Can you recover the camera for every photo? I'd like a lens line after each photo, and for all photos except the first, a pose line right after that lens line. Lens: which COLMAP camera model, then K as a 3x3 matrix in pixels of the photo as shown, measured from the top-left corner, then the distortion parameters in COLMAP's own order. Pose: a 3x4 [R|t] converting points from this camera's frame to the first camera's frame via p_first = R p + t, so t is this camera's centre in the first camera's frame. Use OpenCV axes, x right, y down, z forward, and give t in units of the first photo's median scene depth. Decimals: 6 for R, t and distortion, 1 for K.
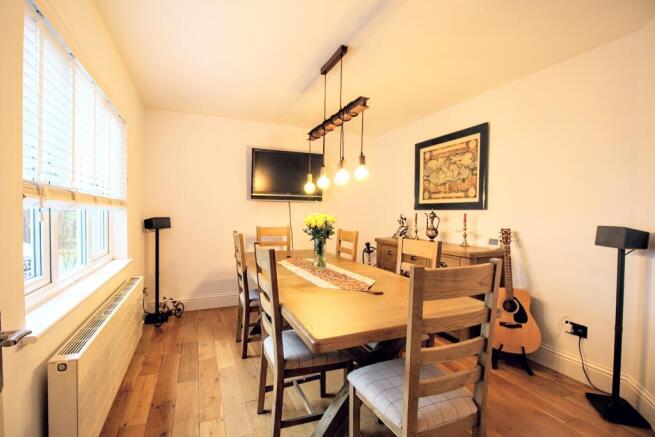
lens RADIAL K [[303.1, 0, 323.2], [0, 303.1, 221.3], [0, 0, 1]] dist [-0.000434, -0.011594]
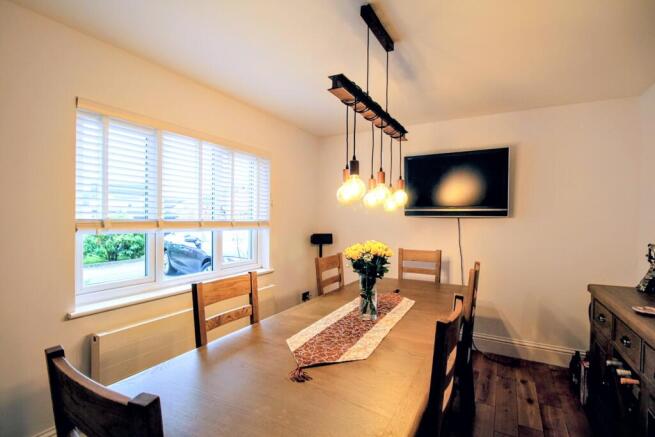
lens RADIAL K [[303.1, 0, 323.2], [0, 303.1, 221.3], [0, 0, 1]] dist [-0.000434, -0.011594]
pose [[0.601618, 0.006582, -0.798757, 0.513032], [-0.028504, 0.999506, -0.013234, -0.063224], [0.798275, 0.030730, 0.601509, 0.461845]]
